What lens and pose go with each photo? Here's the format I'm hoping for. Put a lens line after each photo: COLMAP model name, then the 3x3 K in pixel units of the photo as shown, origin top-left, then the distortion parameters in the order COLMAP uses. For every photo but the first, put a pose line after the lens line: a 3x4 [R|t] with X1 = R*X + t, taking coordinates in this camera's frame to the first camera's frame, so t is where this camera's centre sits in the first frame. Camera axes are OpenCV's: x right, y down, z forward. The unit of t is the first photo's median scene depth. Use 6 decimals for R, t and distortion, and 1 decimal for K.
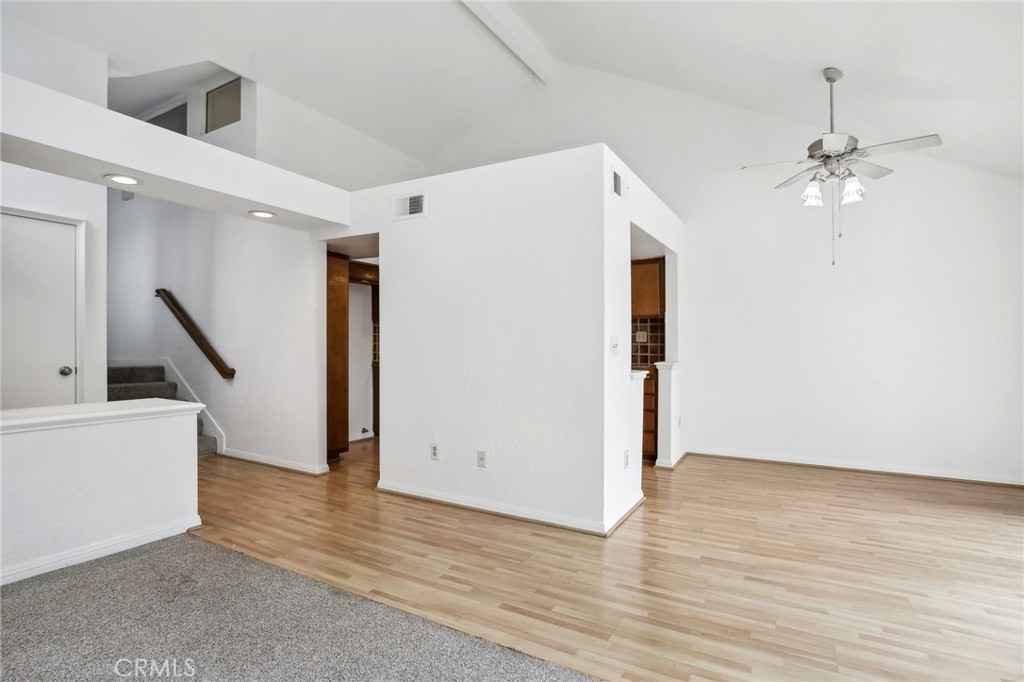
lens RADIAL K [[507.0, 0, 511.4], [0, 507.0, 346.2], [0, 0, 1]] dist [-0.028078, 0.003447]
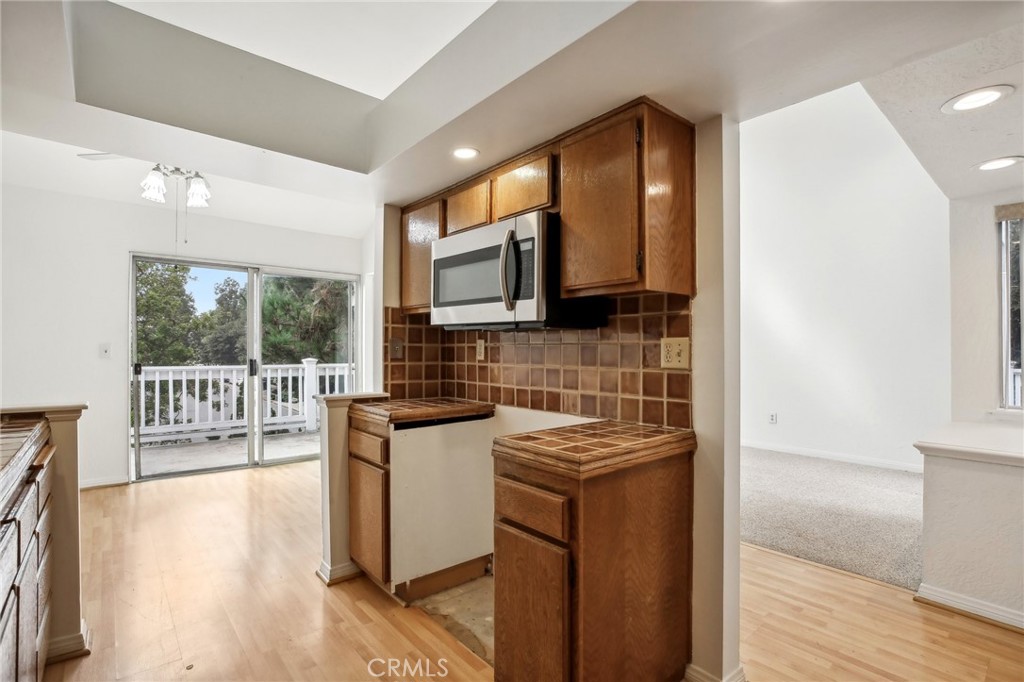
lens RADIAL K [[483.2, 0, 503.6], [0, 483.2, 347.5], [0, 0, 1]] dist [-0.035421, 0.005942]
pose [[-0.936654, -0.006306, 0.350200, -0.302738], [-0.005246, 0.999978, 0.003977, -0.032366], [-0.350218, 0.001888, -0.936666, 2.146373]]
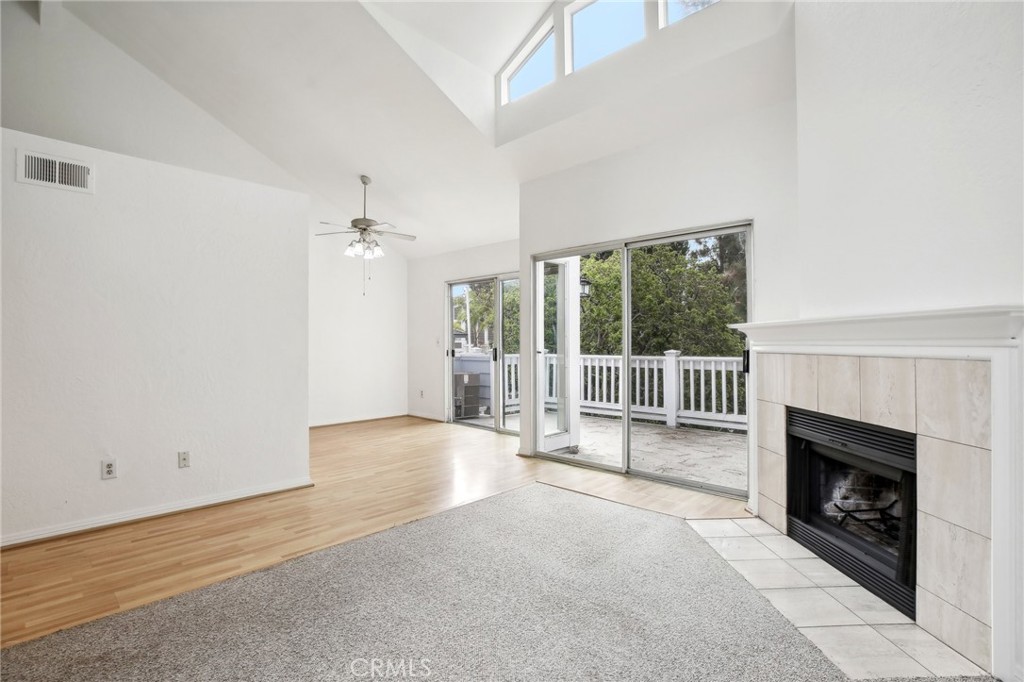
lens RADIAL K [[483.2, 0, 506.2], [0, 483.2, 338.9], [0, 0, 1]] dist [-0.035421, 0.005942]
pose [[0.245567, 0.003115, 0.969375, -1.037344], [0.008623, 0.999948, -0.005398, -0.006862], [-0.969341, 0.009685, 0.245528, 0.188775]]
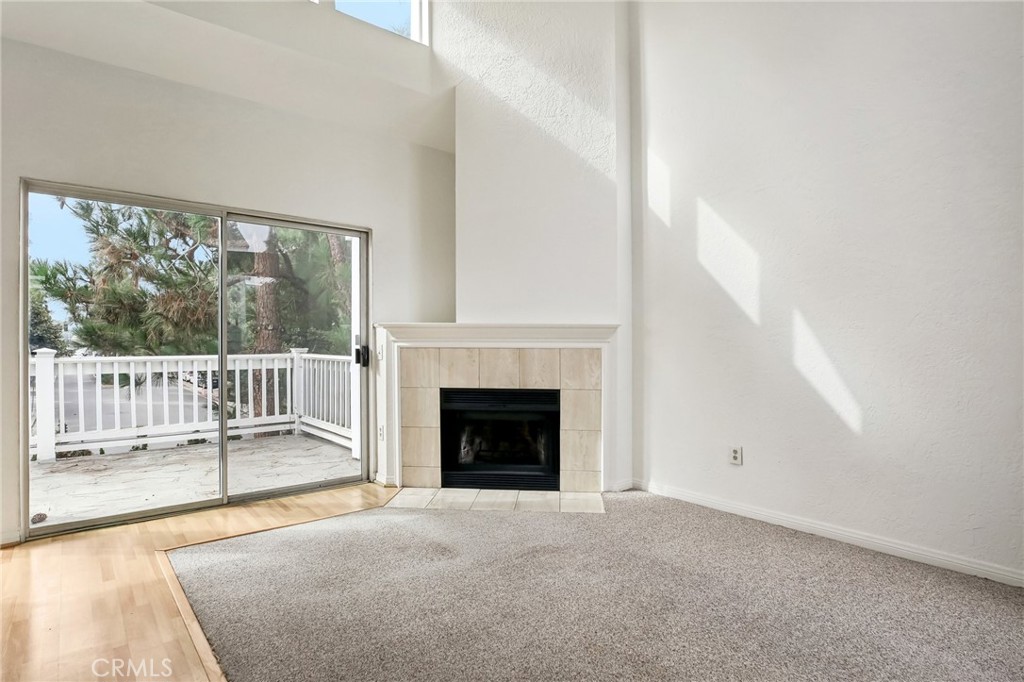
lens RADIAL K [[540.2, 0, 519.2], [0, 540.2, 342.4], [0, 0, 1]] dist [-0.028271, -0.000555]
pose [[-0.942194, -0.009353, 0.334938, -0.606165], [-0.006573, 0.999934, 0.009431, -0.007049], [-0.335004, 0.006684, -0.942193, 1.204463]]
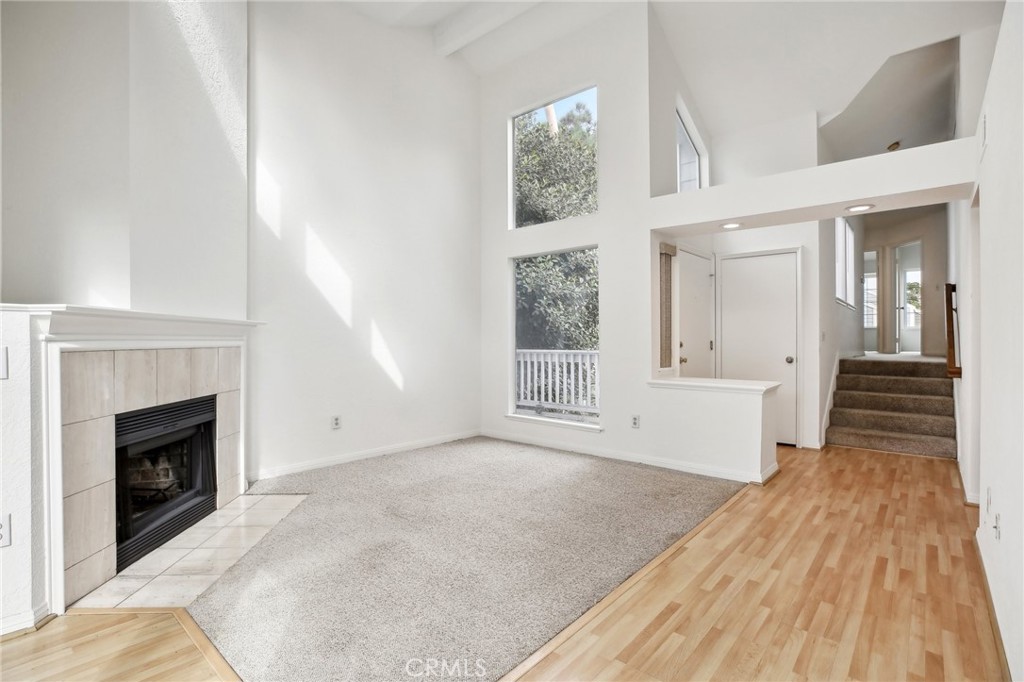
lens RADIAL K [[483.2, 0, 508.8], [0, 483.2, 341.4], [0, 0, 1]] dist [-0.035421, 0.005942]
pose [[-0.200507, -0.001255, -0.979691, 0.768683], [-0.004701, 0.999989, -0.000319, 0.005053], [0.979681, 0.004542, -0.200511, 0.694568]]
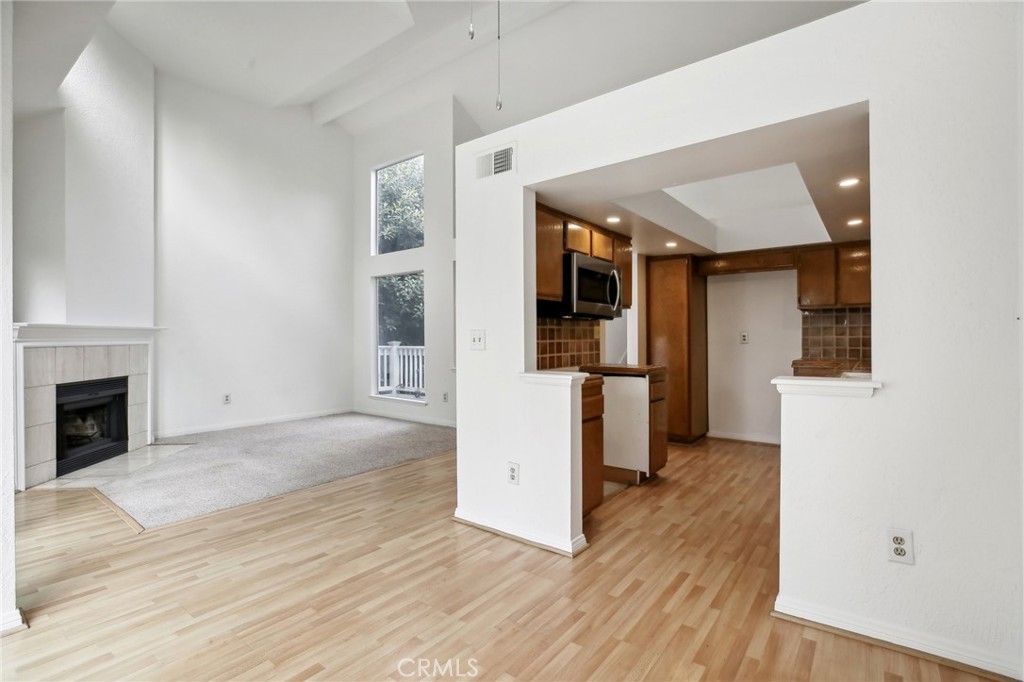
lens RADIAL K [[483.2, 0, 515.9], [0, 483.2, 335.3], [0, 0, 1]] dist [-0.035421, 0.005942]
pose [[-0.132705, -0.006859, -0.991132, 1.308298], [-0.001445, 0.999976, -0.006726, -0.003844], [0.991155, 0.000539, -0.132711, 1.406531]]
